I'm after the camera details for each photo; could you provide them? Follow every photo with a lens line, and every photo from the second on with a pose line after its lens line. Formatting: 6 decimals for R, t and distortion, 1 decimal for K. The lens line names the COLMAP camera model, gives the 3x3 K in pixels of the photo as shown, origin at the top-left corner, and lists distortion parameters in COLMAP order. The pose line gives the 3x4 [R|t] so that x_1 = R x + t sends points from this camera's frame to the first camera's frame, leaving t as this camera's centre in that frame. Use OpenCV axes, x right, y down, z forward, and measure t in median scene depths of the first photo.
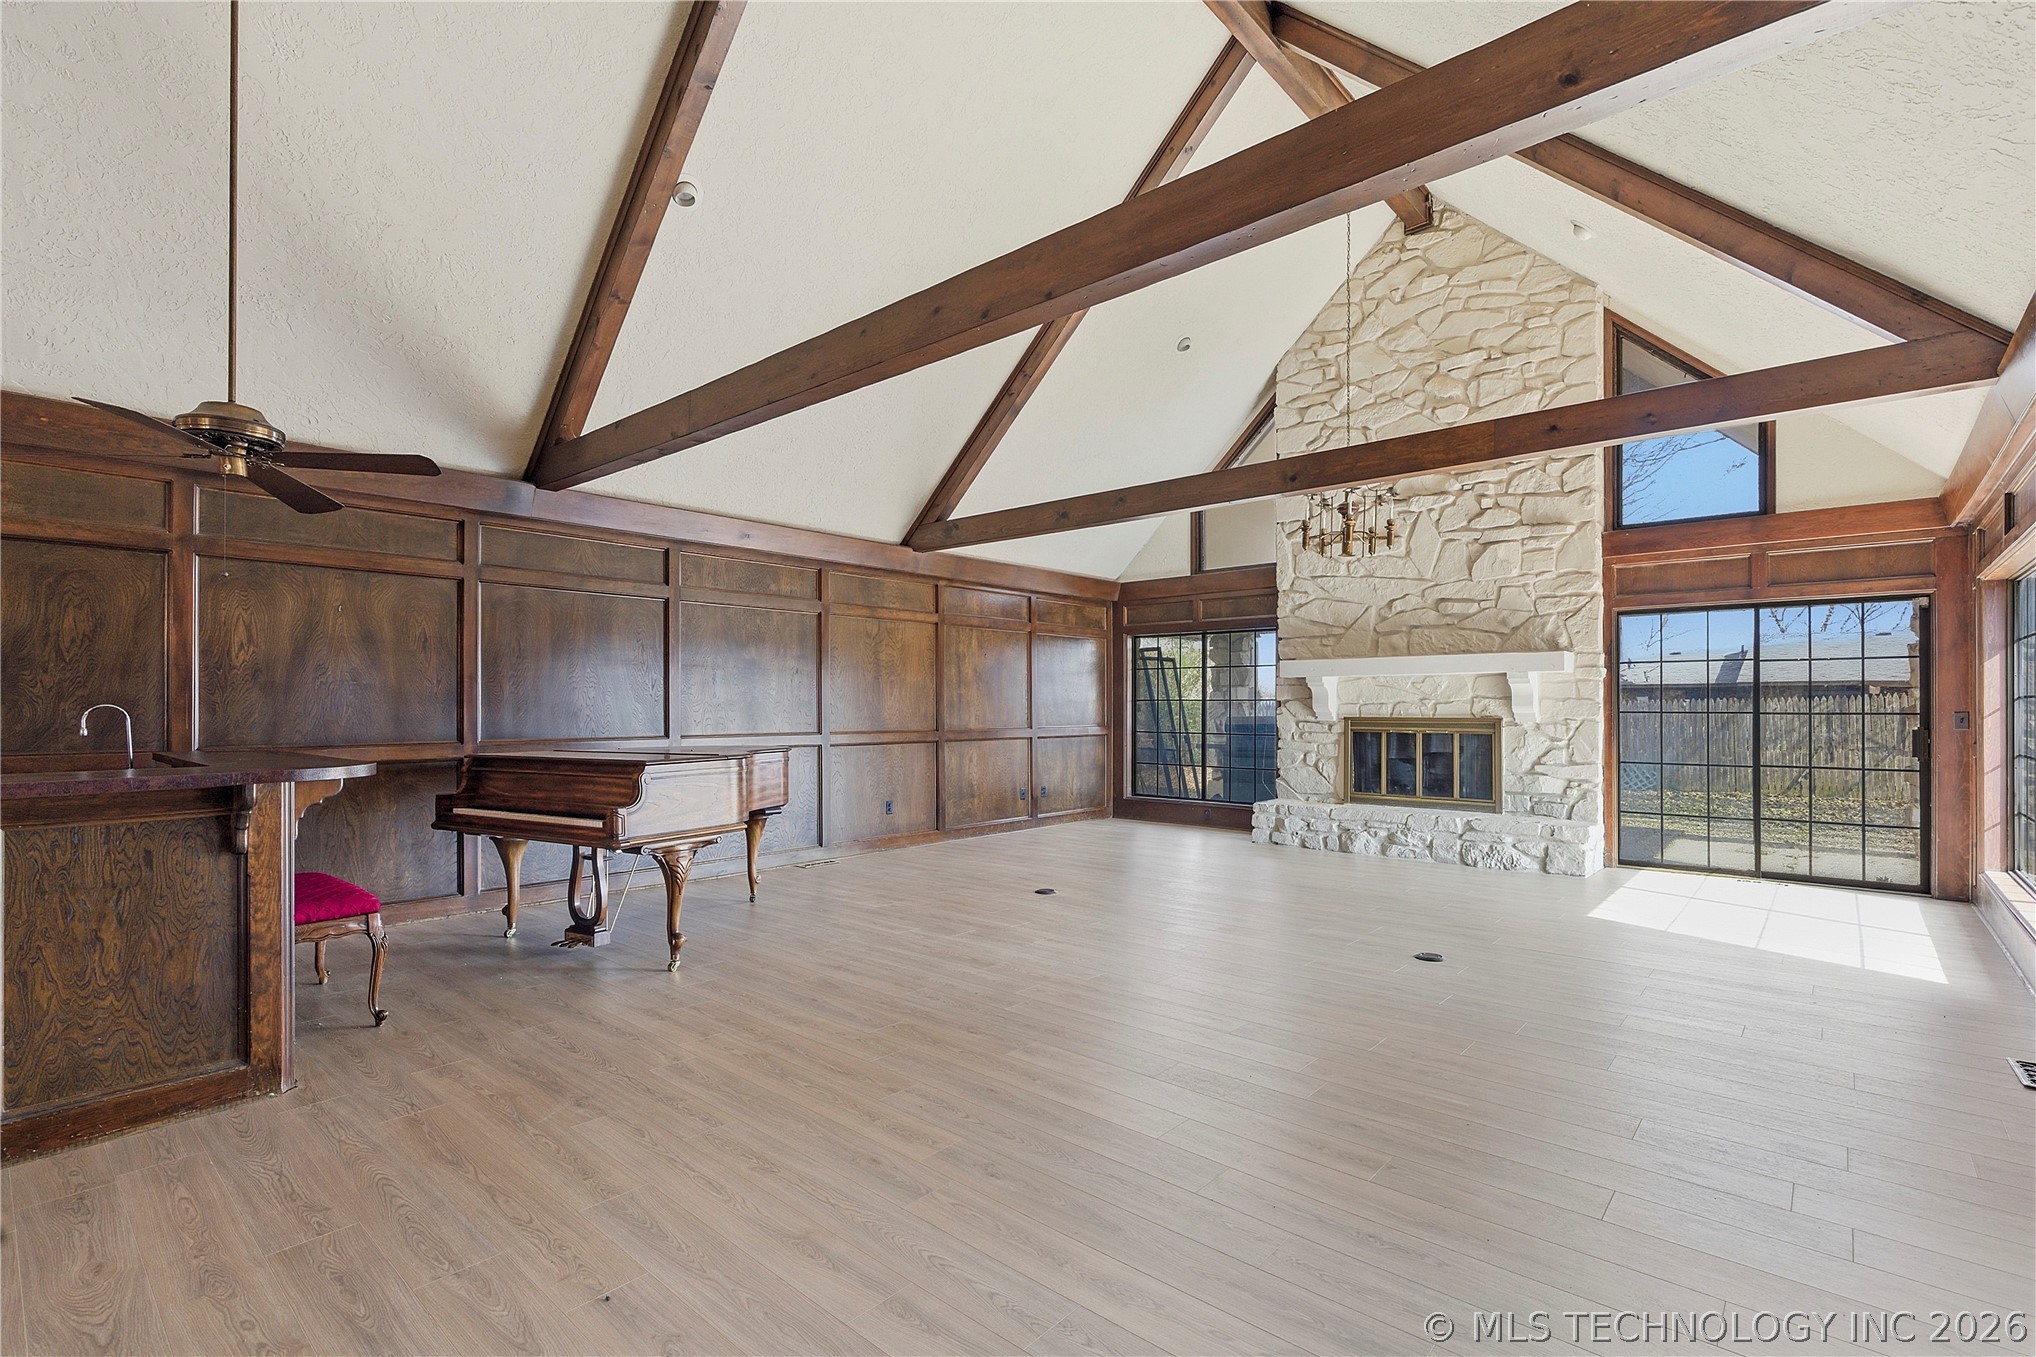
lens RADIAL K [[934.5, 0, 1034.4], [0, 934.5, 702.1], [0, 0, 1]] dist [0.000724, -0.000018]
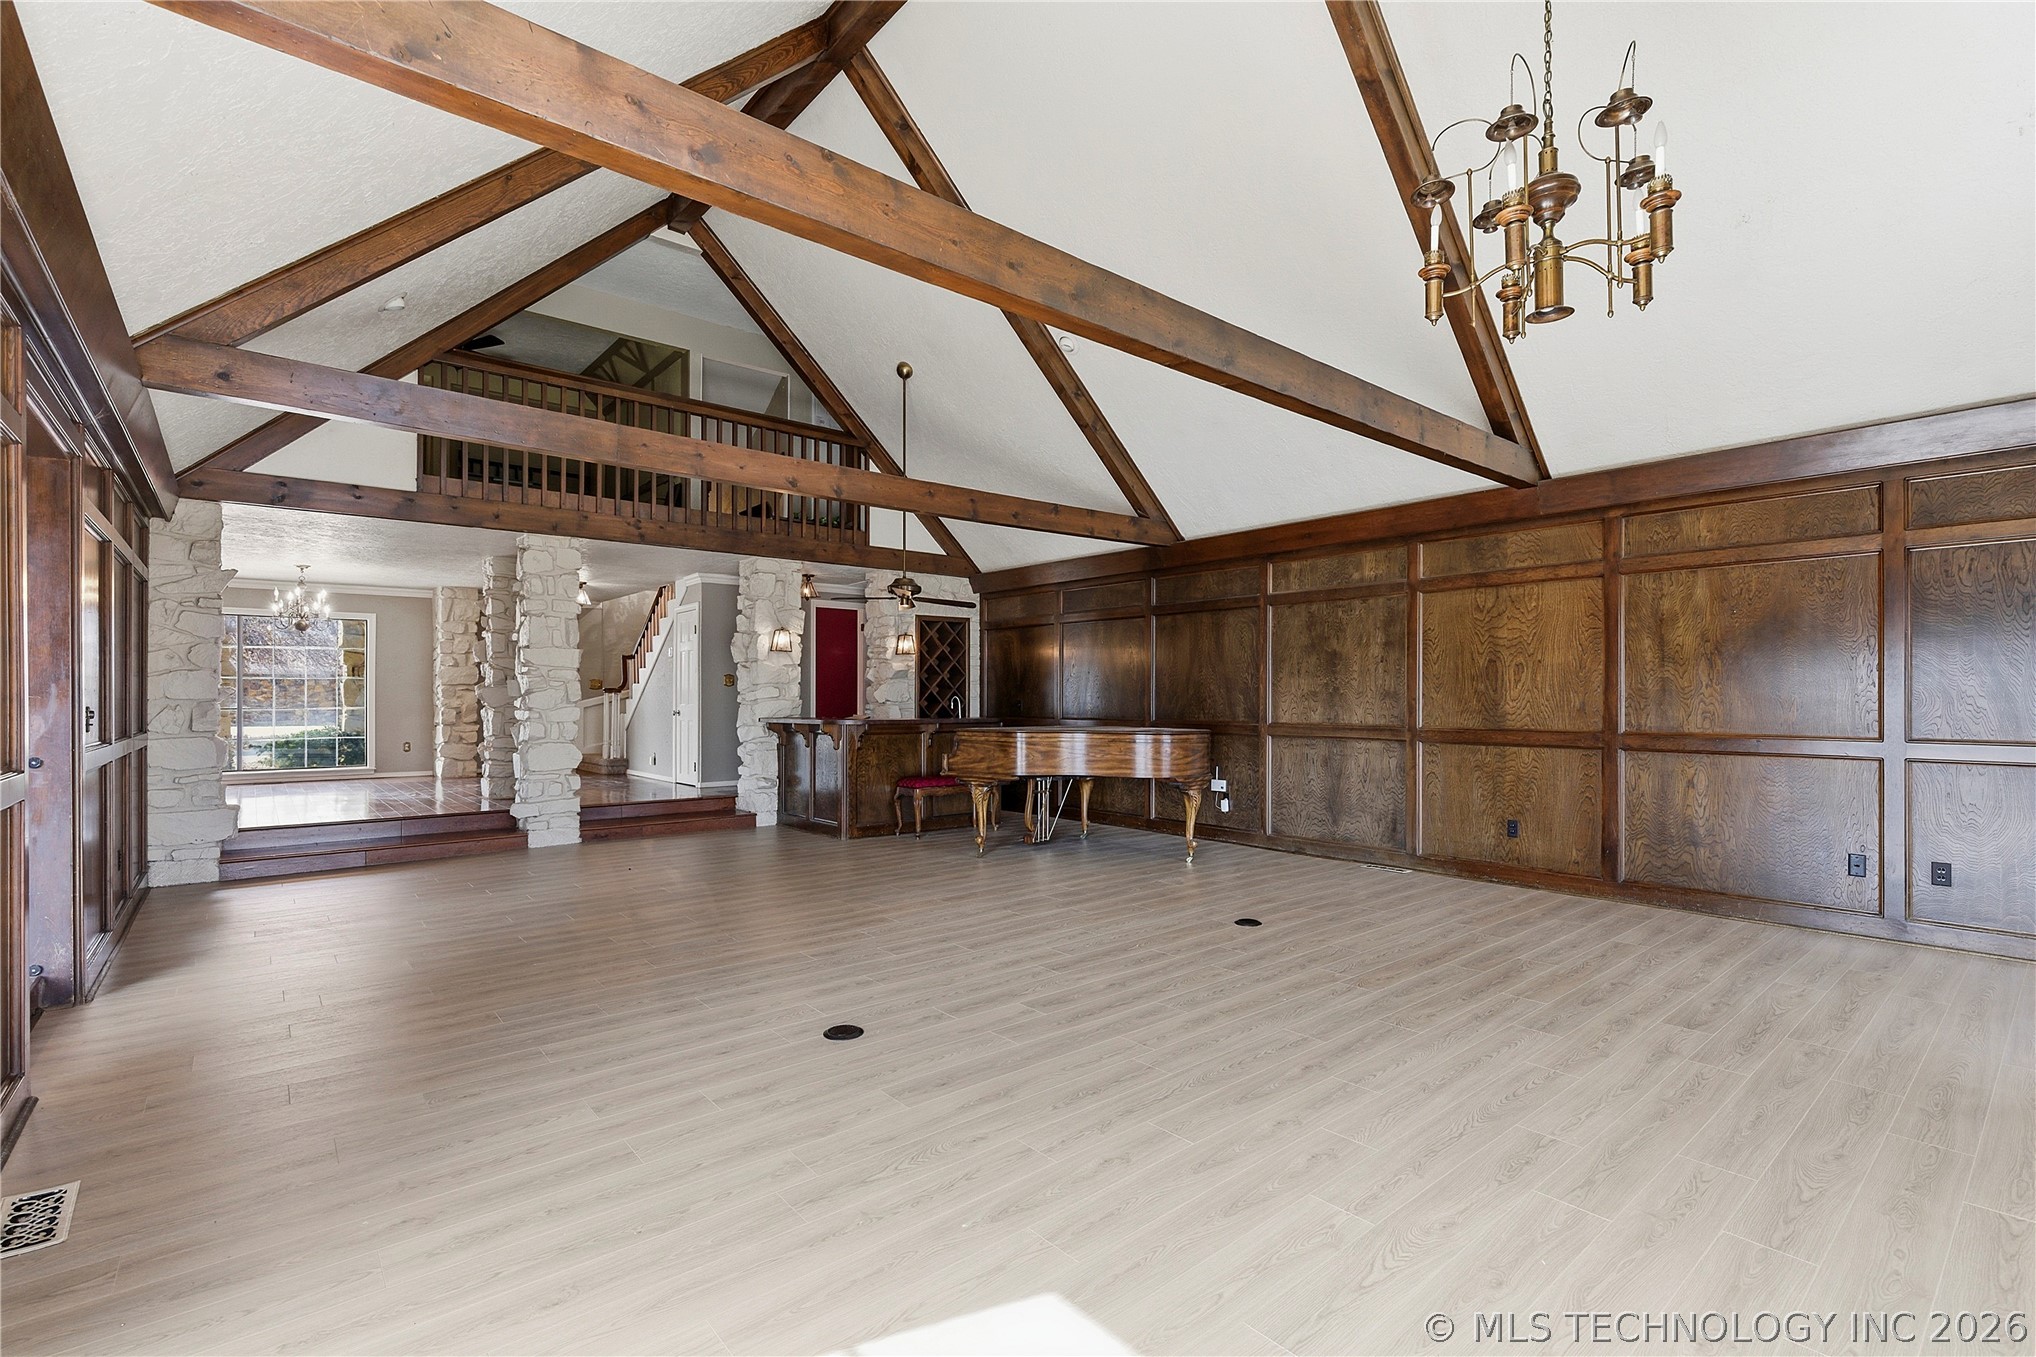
lens RADIAL K [[934.5, 0, 1034.0], [0, 934.5, 681.0], [0, 0, 1]] dist [0.000724, -0.000018]
pose [[-0.111792, -0.014949, -0.993619, 0.941172], [0.003784, 0.999873, -0.015469, 0.002143], [0.993724, -0.005489, -0.111721, 1.004707]]
